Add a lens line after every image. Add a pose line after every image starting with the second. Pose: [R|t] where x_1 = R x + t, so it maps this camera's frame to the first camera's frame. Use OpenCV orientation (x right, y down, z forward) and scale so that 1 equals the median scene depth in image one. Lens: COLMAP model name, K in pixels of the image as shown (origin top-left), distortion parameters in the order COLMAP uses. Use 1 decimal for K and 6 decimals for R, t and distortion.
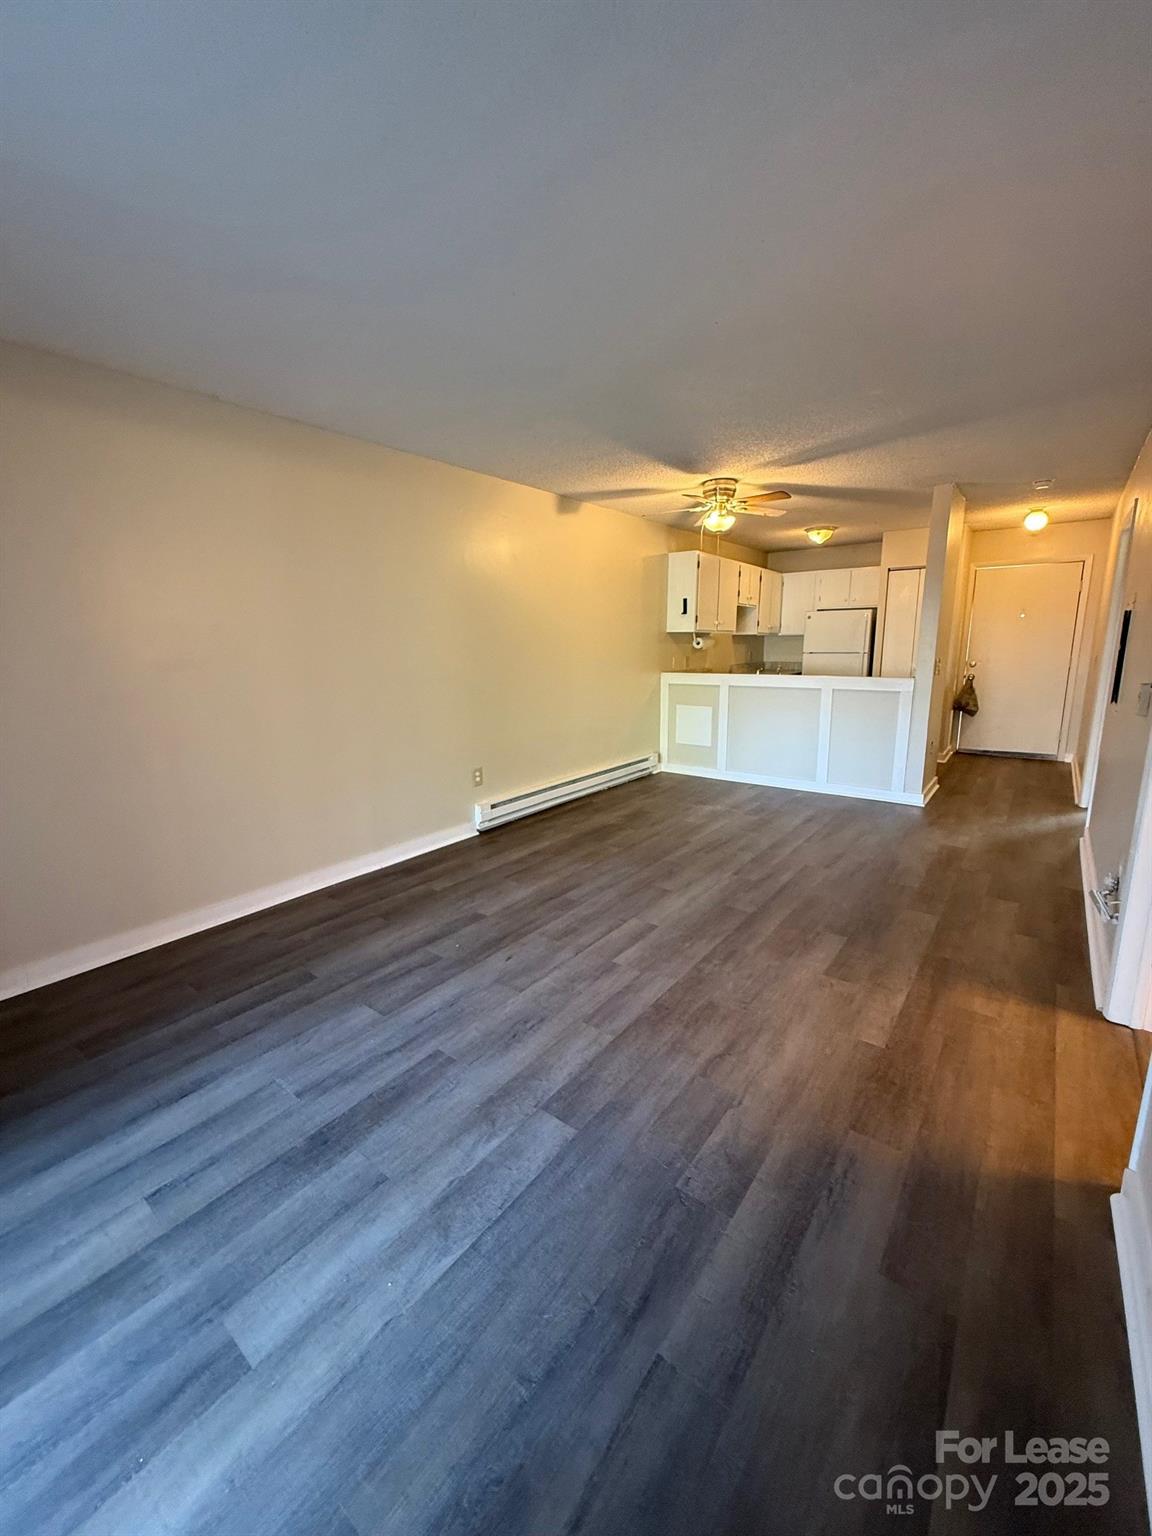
lens RADIAL K [[616.0, 0, 575.1], [0, 616.0, 761.9], [0, 0, 1]] dist [0.001332, -0.000045]
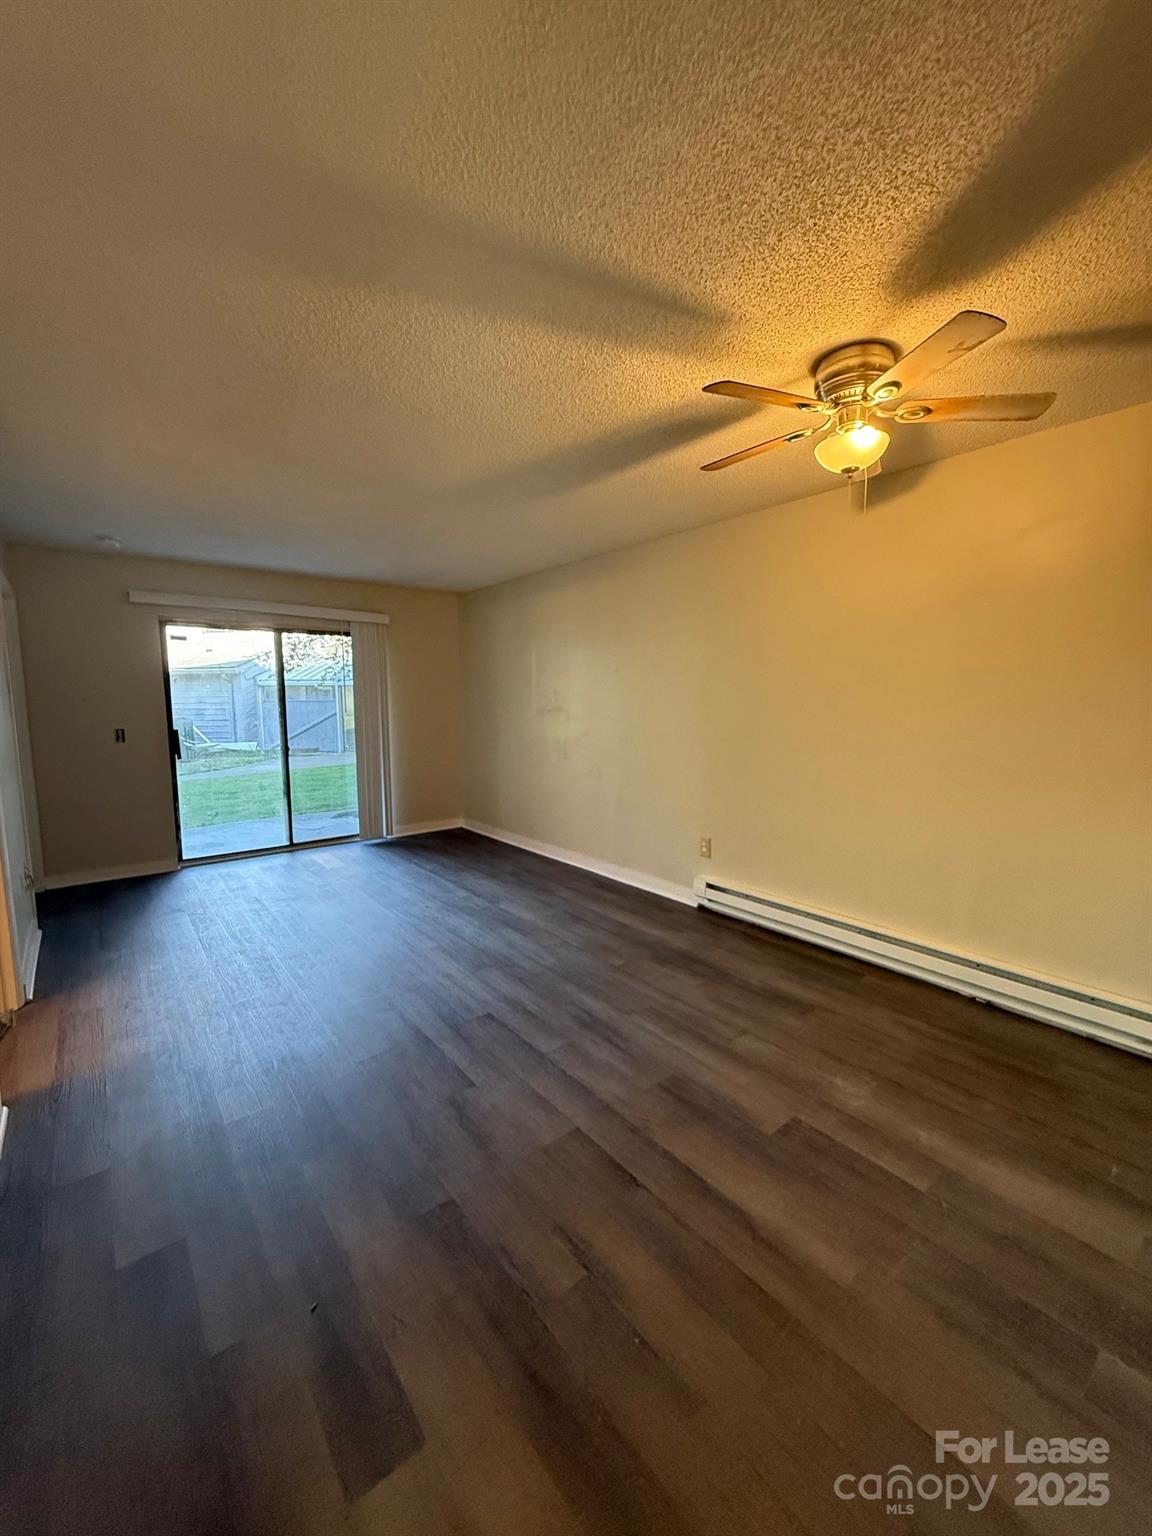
lens RADIAL K [[616.7, 0, 560.3], [0, 616.7, 761.1], [0, 0, 1]] dist [0.009232, -0.000182]
pose [[-0.259449, 0.115395, -0.958838, 0.758108], [-0.175836, 0.970597, 0.164389, -0.211026], [0.949615, 0.211248, -0.231530, 0.980809]]
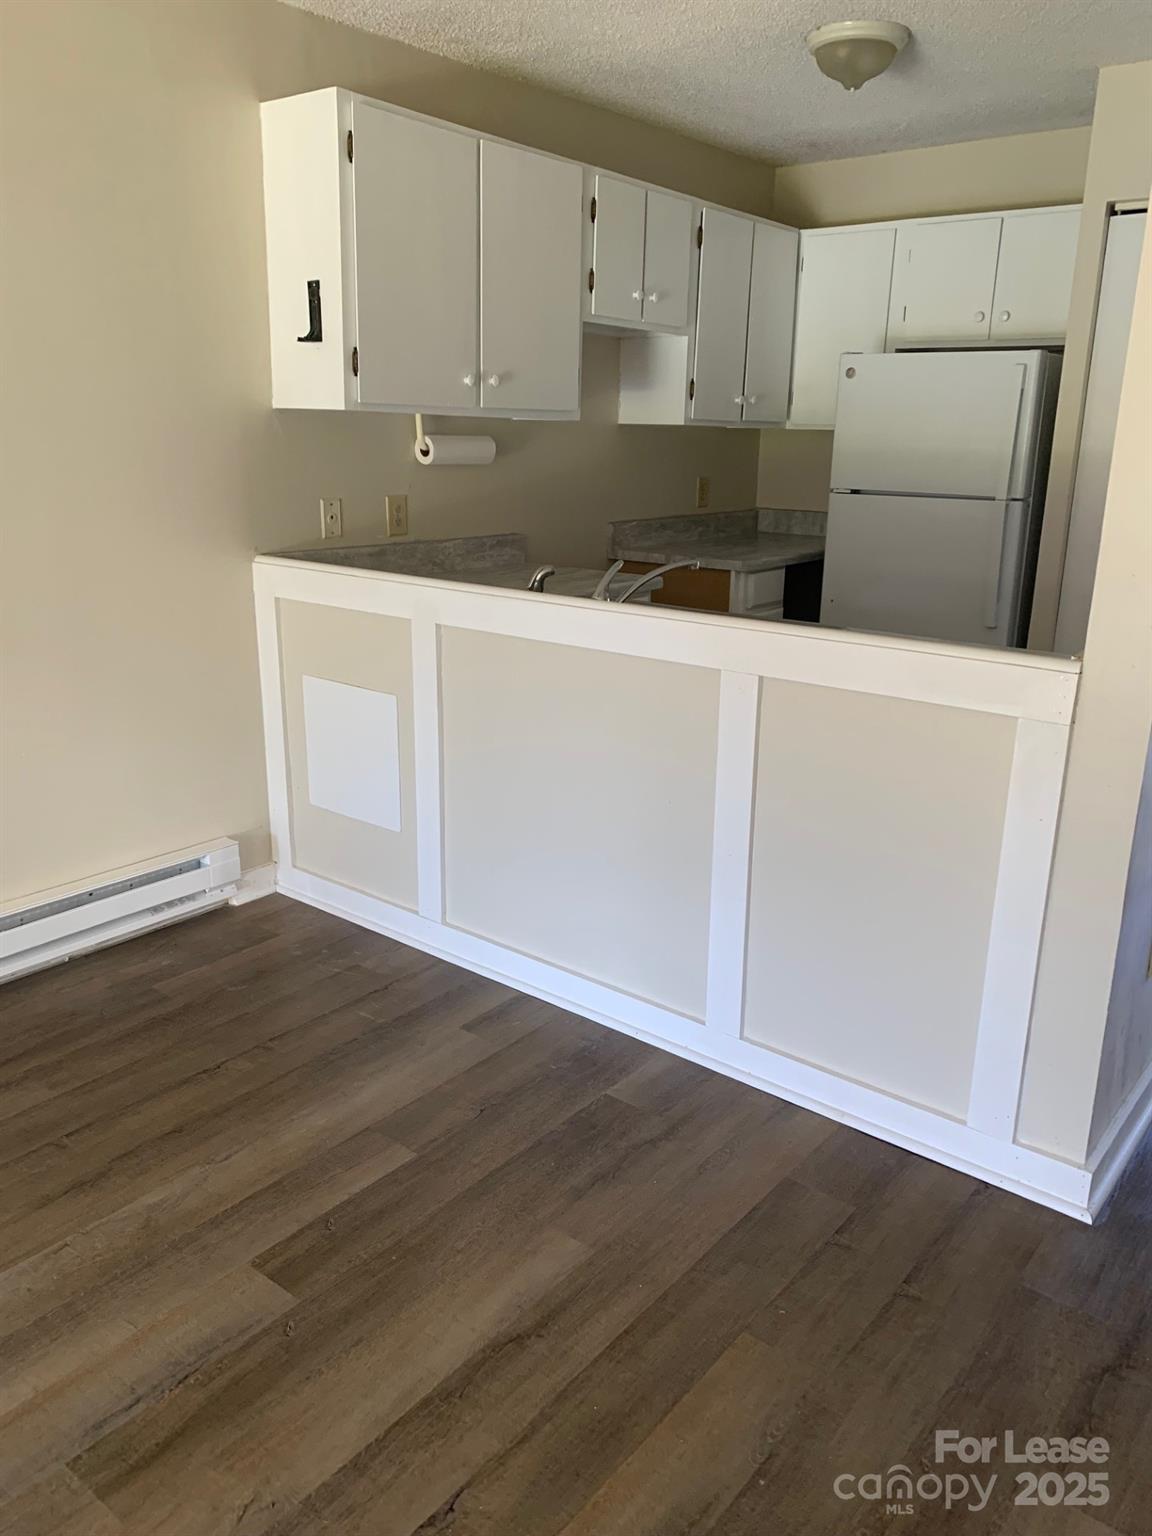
lens RADIAL K [[1146.4, 0, 613.7], [0, 1146.4, 772.1], [0, 0, 1]] dist [0.008640, 0.000459]
pose [[0.999447, 0.033144, -0.002677, 0.435884], [-0.032718, 0.994567, 0.098819, -0.147609], [0.005938, -0.098677, 0.995102, 0.667901]]
